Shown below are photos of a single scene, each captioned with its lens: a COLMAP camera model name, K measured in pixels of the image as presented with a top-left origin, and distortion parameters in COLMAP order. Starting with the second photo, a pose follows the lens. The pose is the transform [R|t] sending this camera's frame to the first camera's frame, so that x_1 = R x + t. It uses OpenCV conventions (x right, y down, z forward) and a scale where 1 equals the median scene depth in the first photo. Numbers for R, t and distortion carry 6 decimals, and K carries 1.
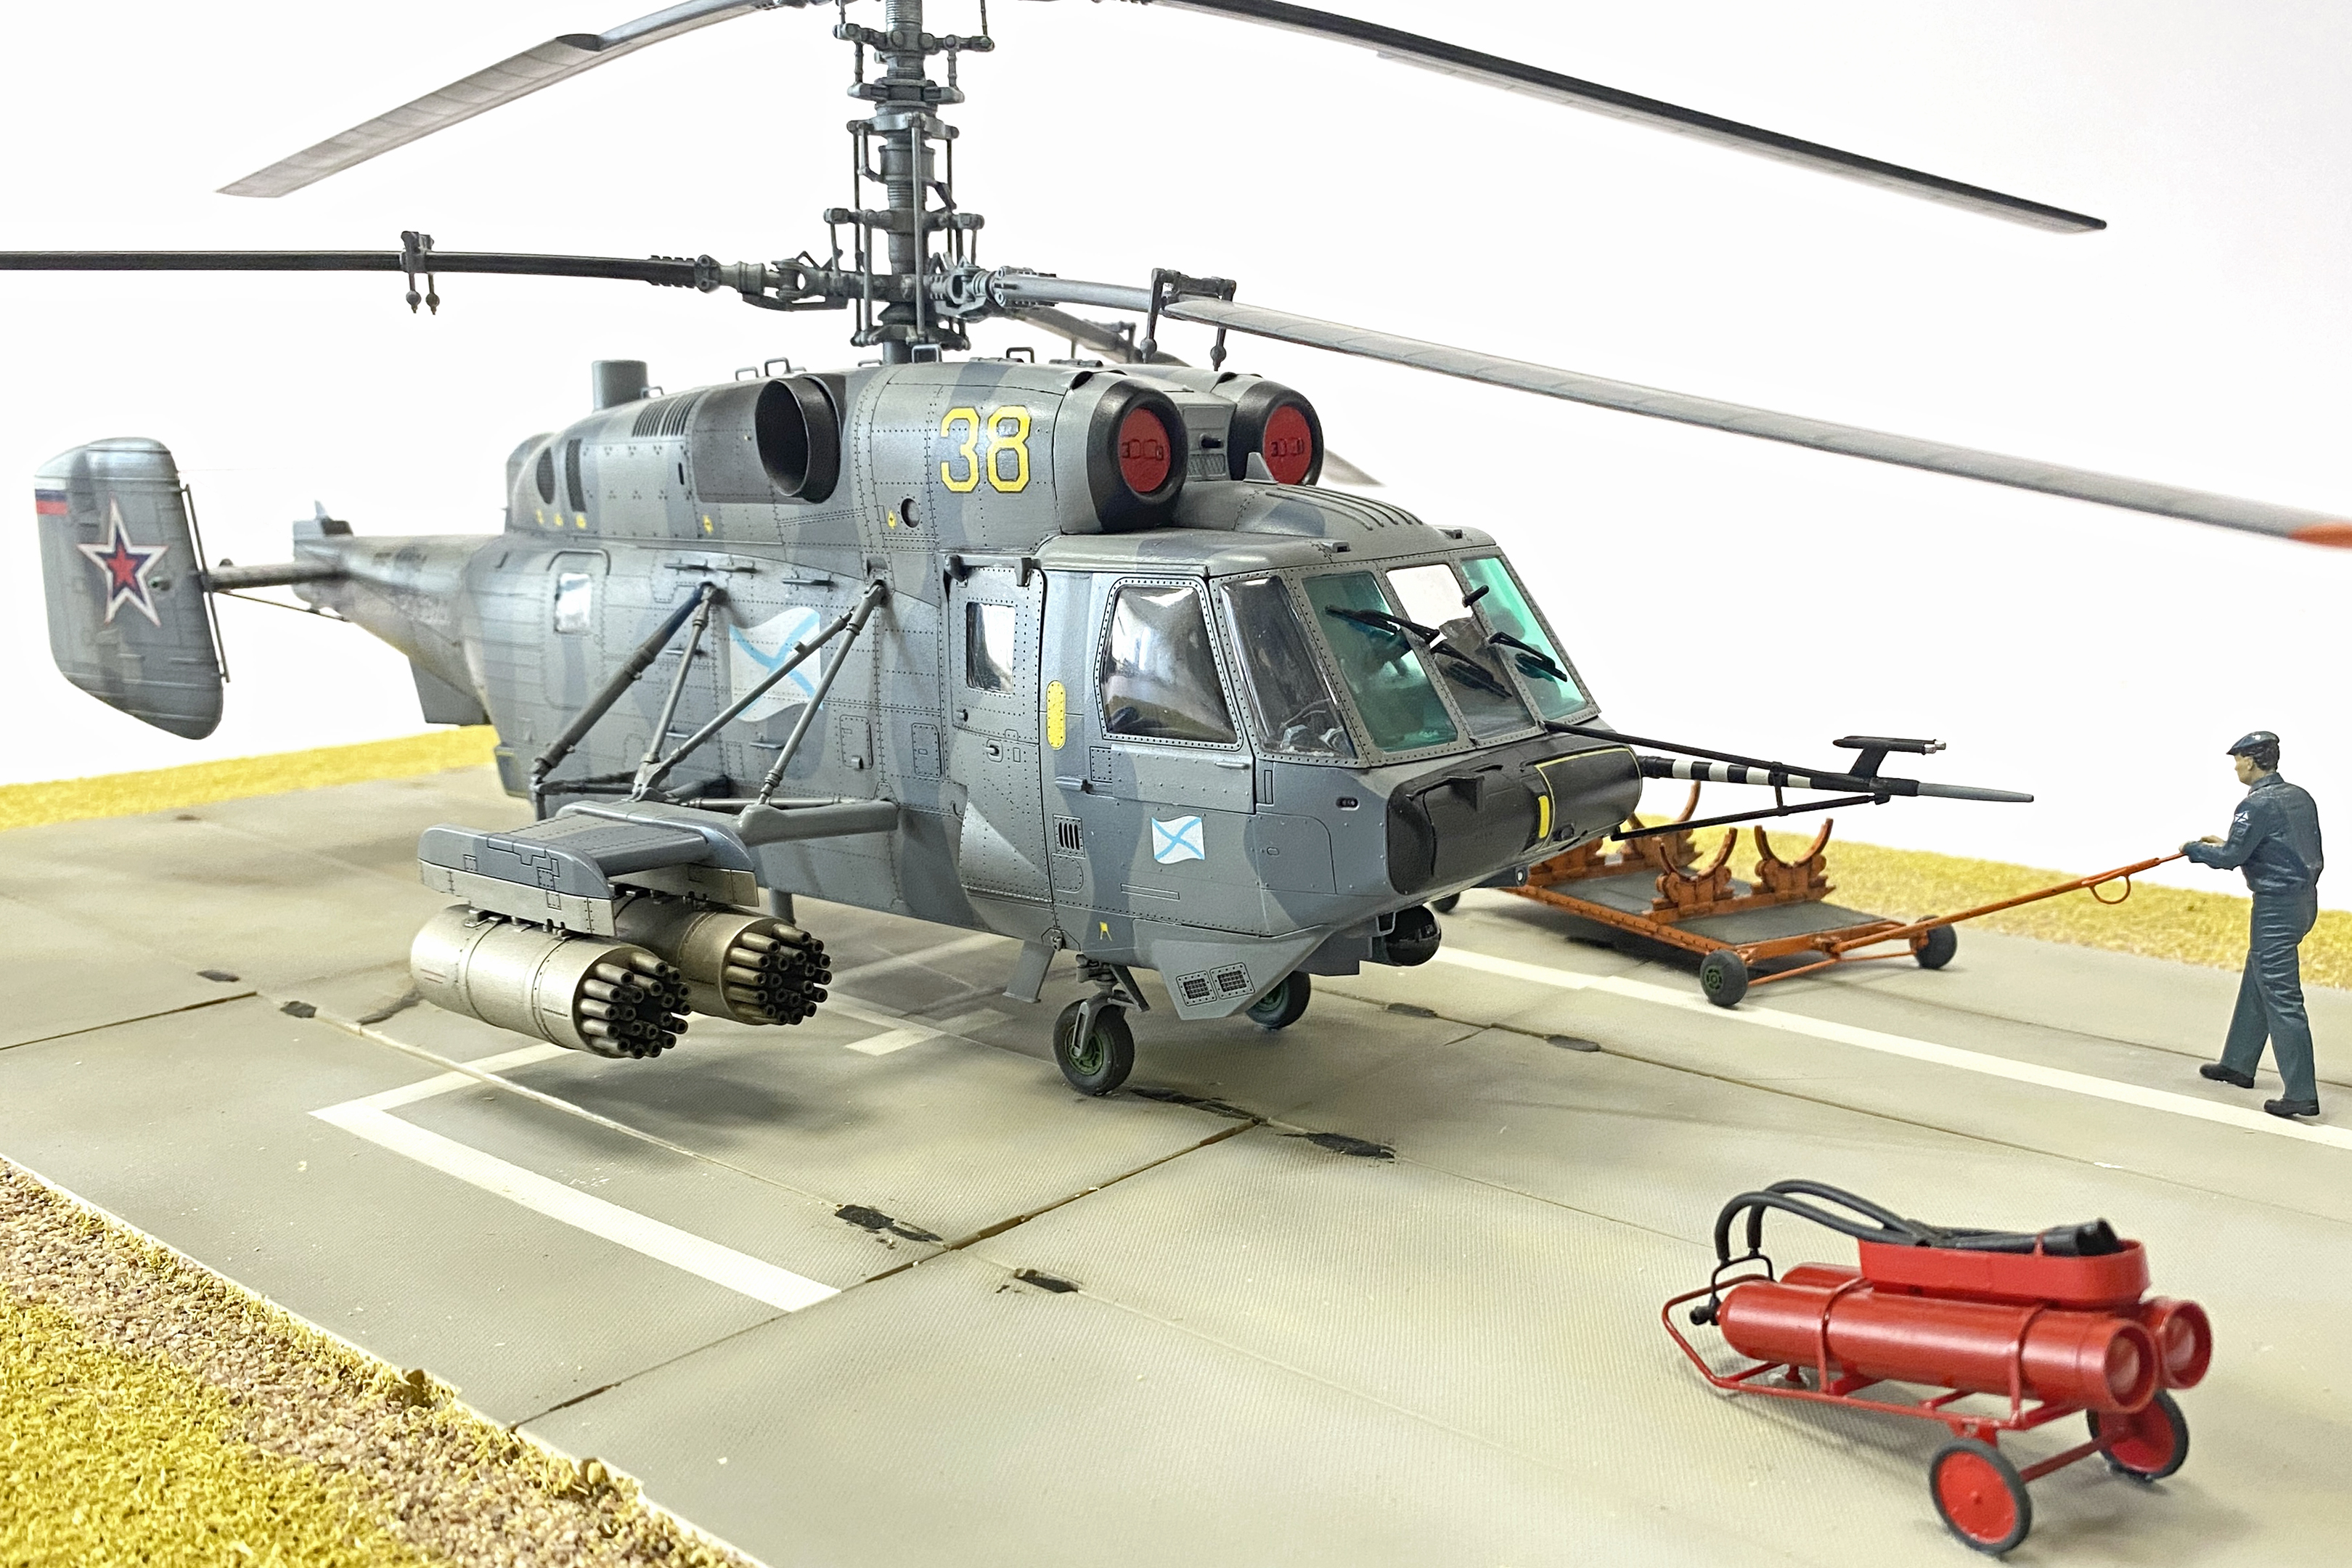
lens RADIAL K [[2083.4, 0, 1307.6], [0, 2083.4, 883.5], [0, 0, 1]] dist [0.095751, -0.267463]
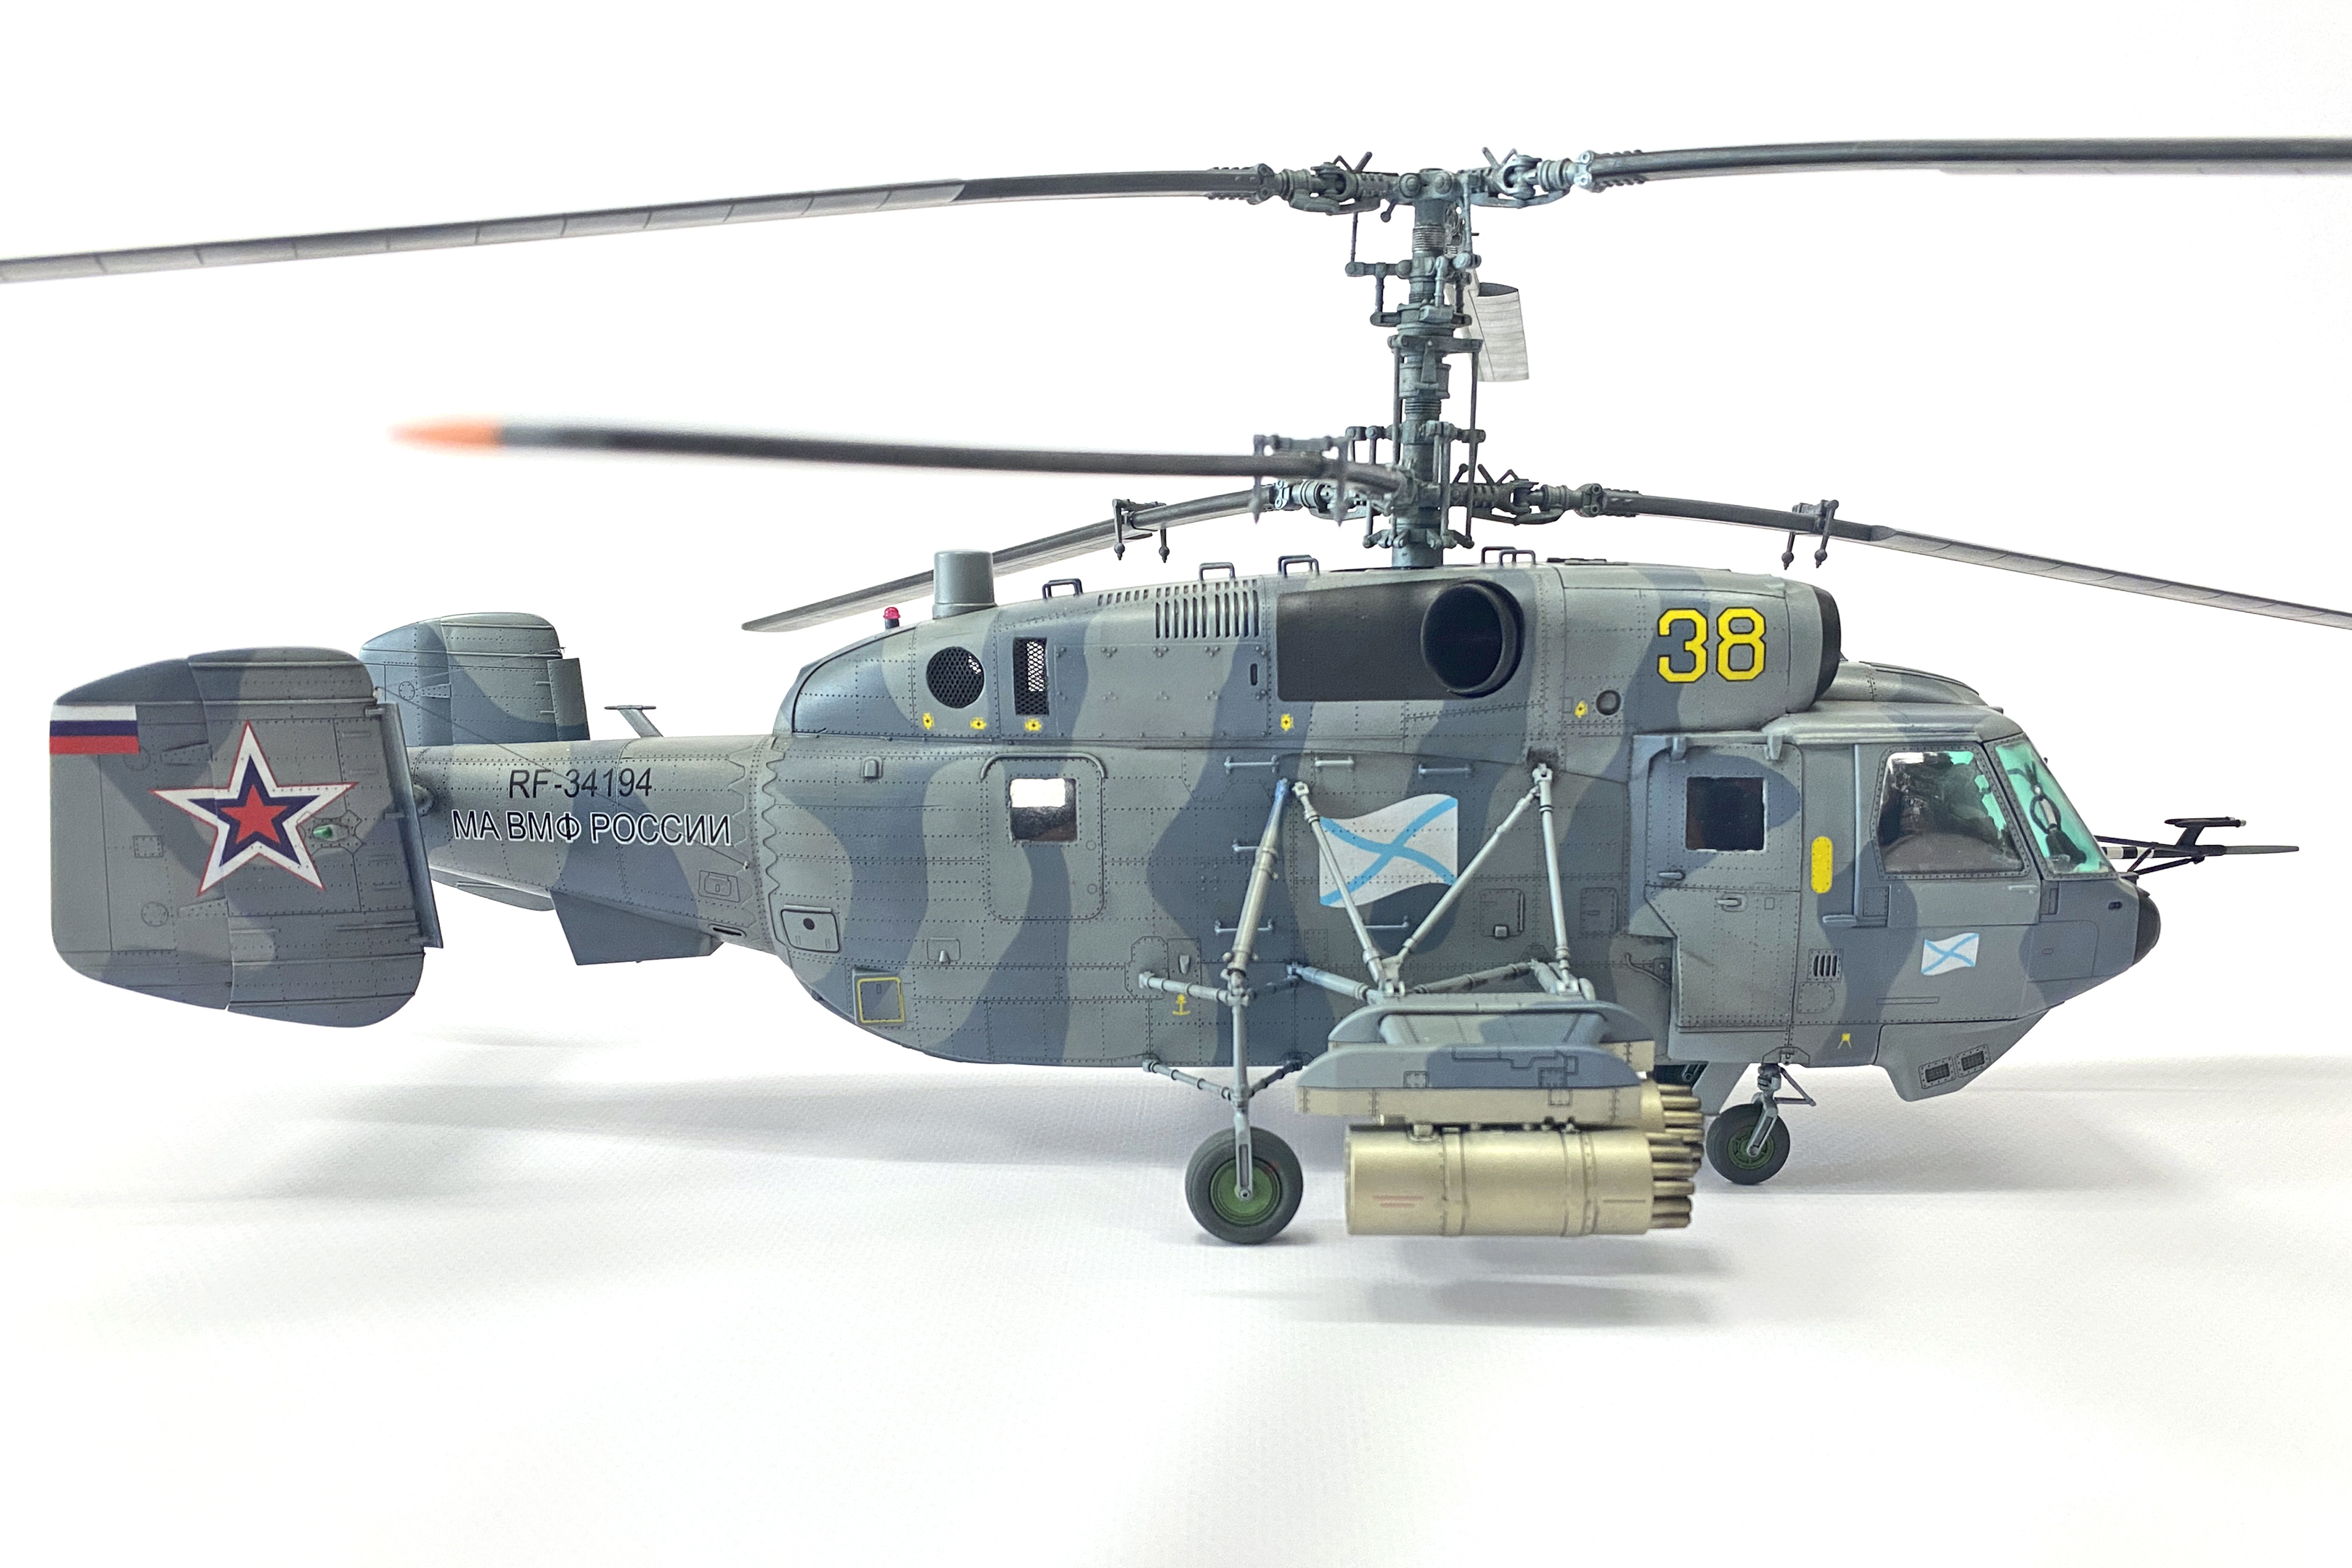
lens RADIAL K [[1869.3, 0, 1185.4], [0, 1869.3, 894.6], [0, 0, 1]] dist [0.123088, -0.307633]
pose [[0.787245, -0.121032, 0.604646, -0.971277], [0.133378, 0.990758, 0.024663, -0.127999], [-0.602043, 0.061231, 0.796112, 0.337747]]
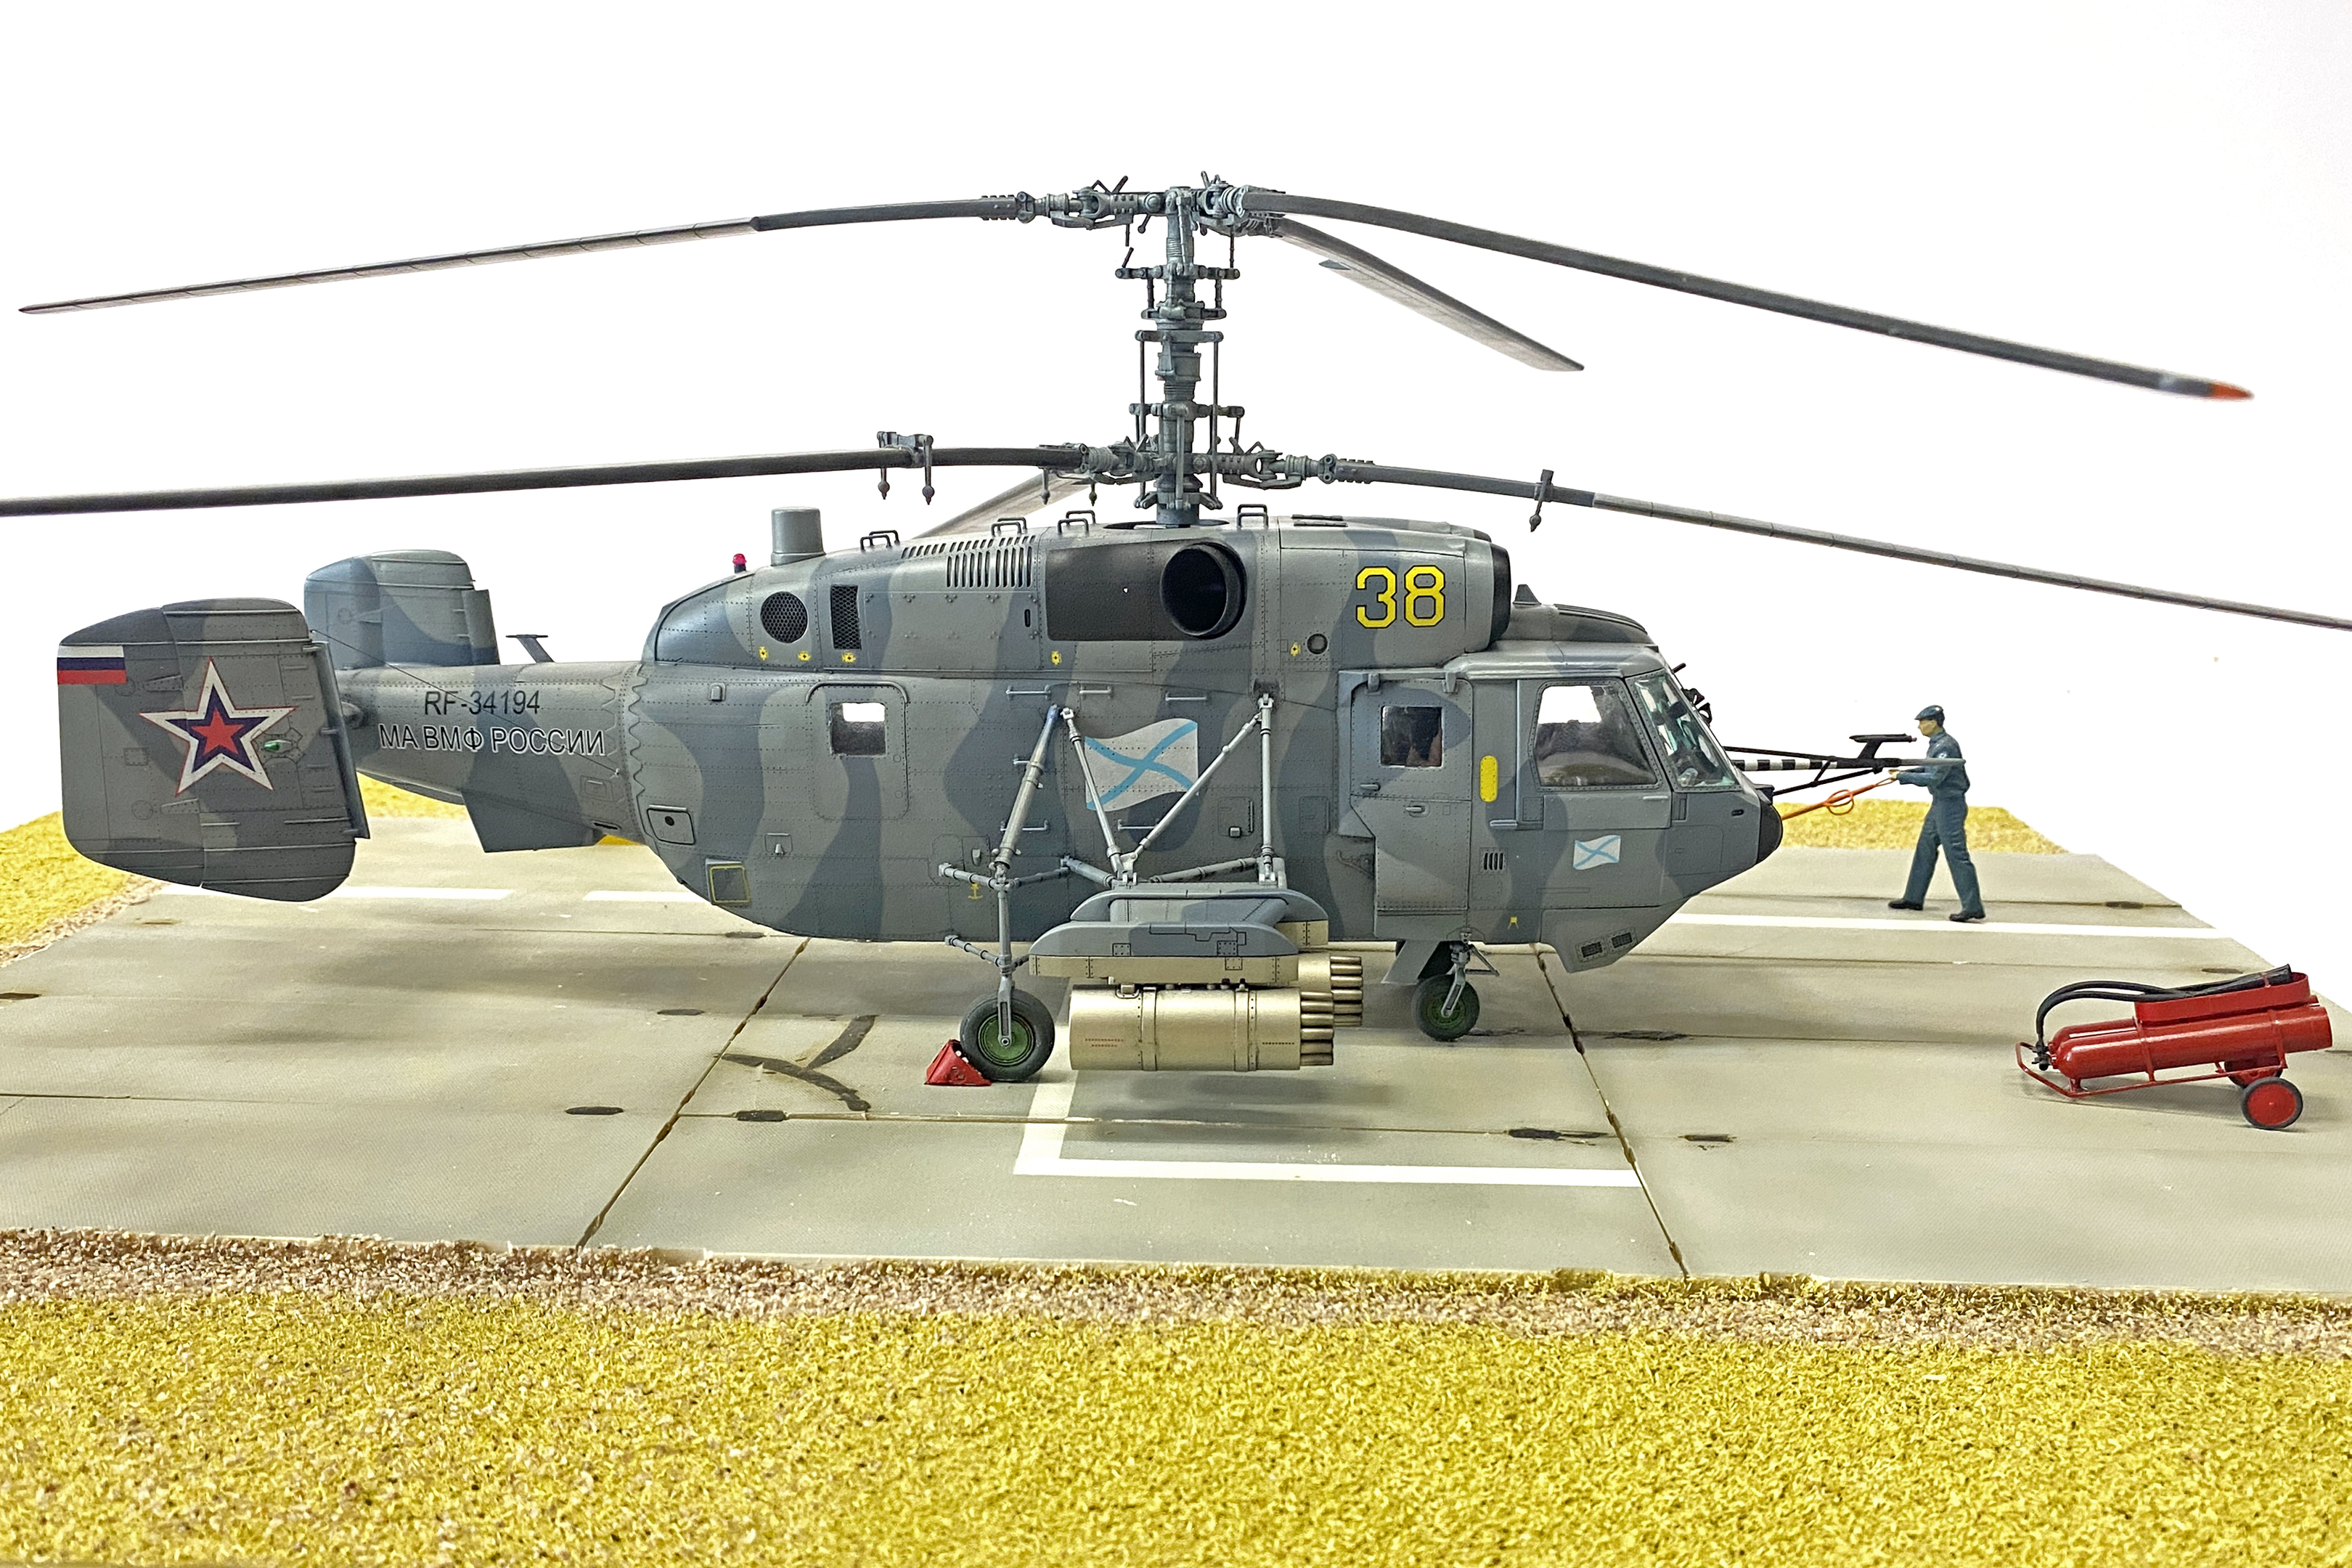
lens RADIAL K [[2042.6, 0, 1175.2], [0, 2042.6, 923.0], [0, 0, 1]] dist [0.133623, -0.388771]
pose [[0.806626, -0.158478, 0.569420, -1.032290], [0.128323, 0.987361, 0.093019, -0.131282], [-0.576964, -0.001962, 0.816767, -0.031156]]
